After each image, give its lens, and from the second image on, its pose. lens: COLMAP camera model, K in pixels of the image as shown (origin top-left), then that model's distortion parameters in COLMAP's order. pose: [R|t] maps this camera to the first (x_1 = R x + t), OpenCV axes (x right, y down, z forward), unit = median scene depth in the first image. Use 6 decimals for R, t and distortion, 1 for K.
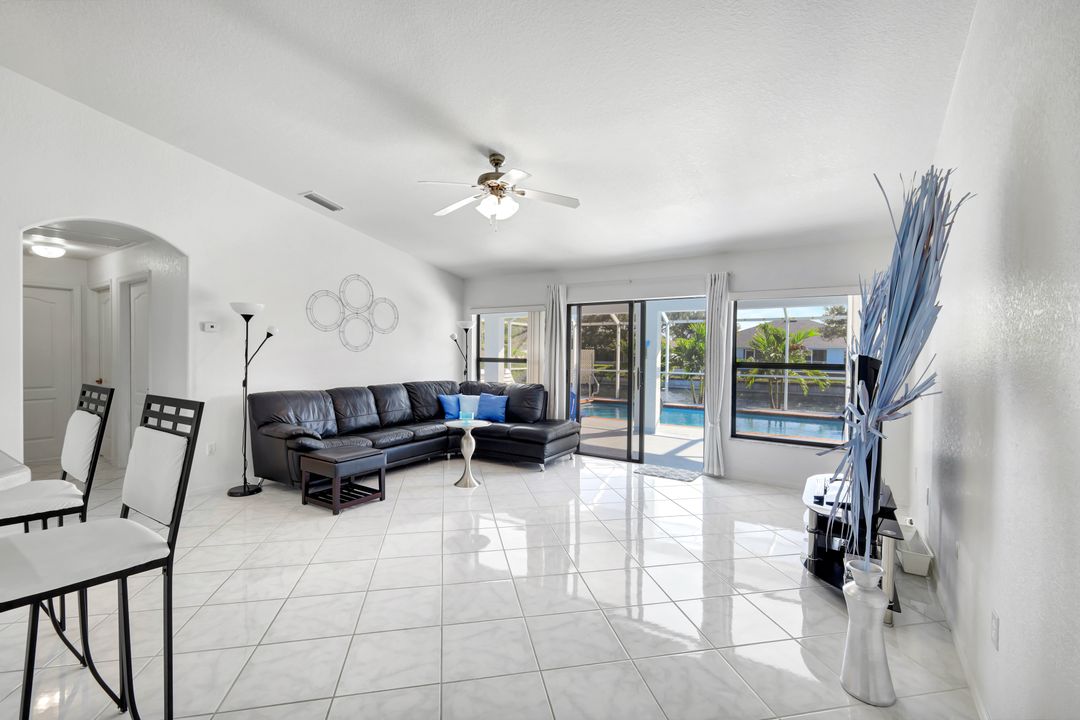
lens RADIAL K [[477.6, 0, 546.7], [0, 477.6, 363.1], [0, 0, 1]] dist [0.001700, 0.002203]
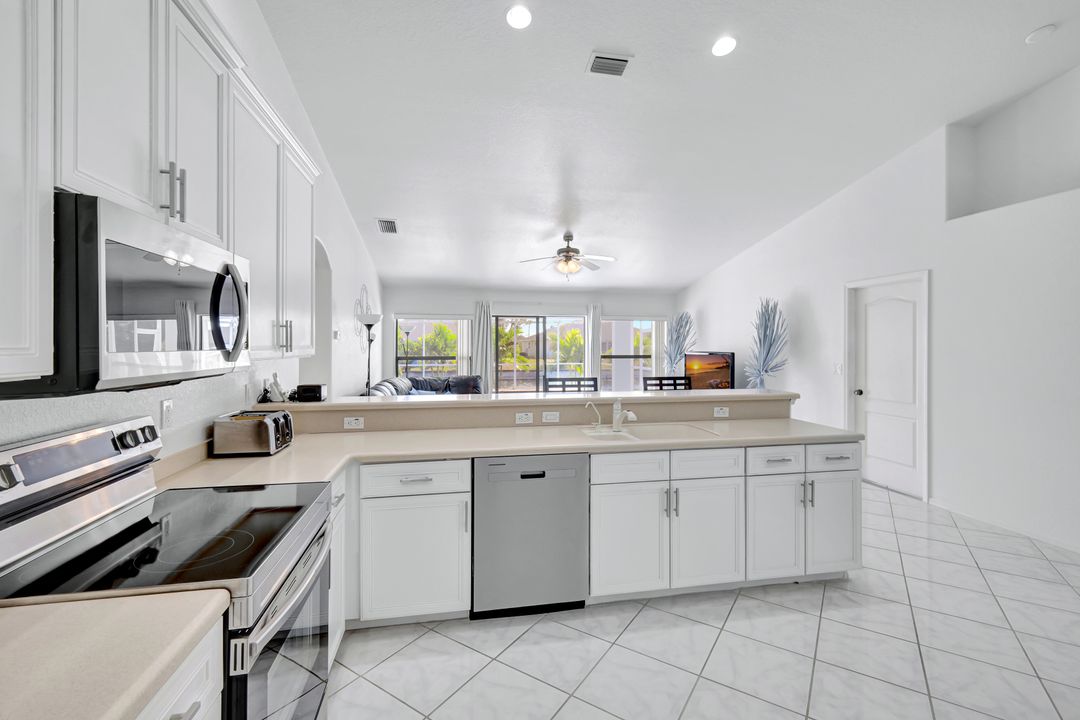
lens RADIAL K [[477.6, 0, 542.8], [0, 477.6, 348.6], [0, 0, 1]] dist [0.001700, 0.002203]
pose [[0.707573, -0.015820, 0.706463, -0.892157], [0.025902, 0.999658, -0.003556, -0.022267], [-0.706166, 0.020815, 0.707741, -0.082532]]
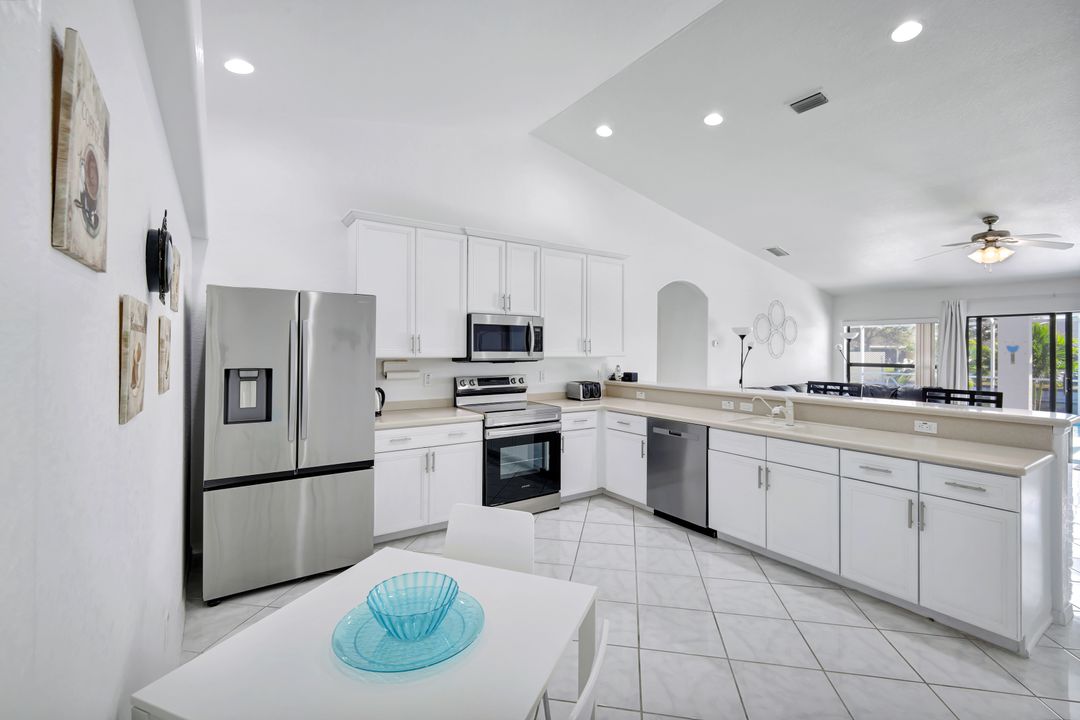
lens RADIAL K [[477.6, 0, 538.8], [0, 477.6, 349.9], [0, 0, 1]] dist [0.001700, 0.002203]
pose [[0.925390, -0.006649, -0.378959, -0.508576], [-0.004057, 0.999615, -0.027447, -0.008935], [0.378996, 0.026937, 0.925006, -0.481616]]
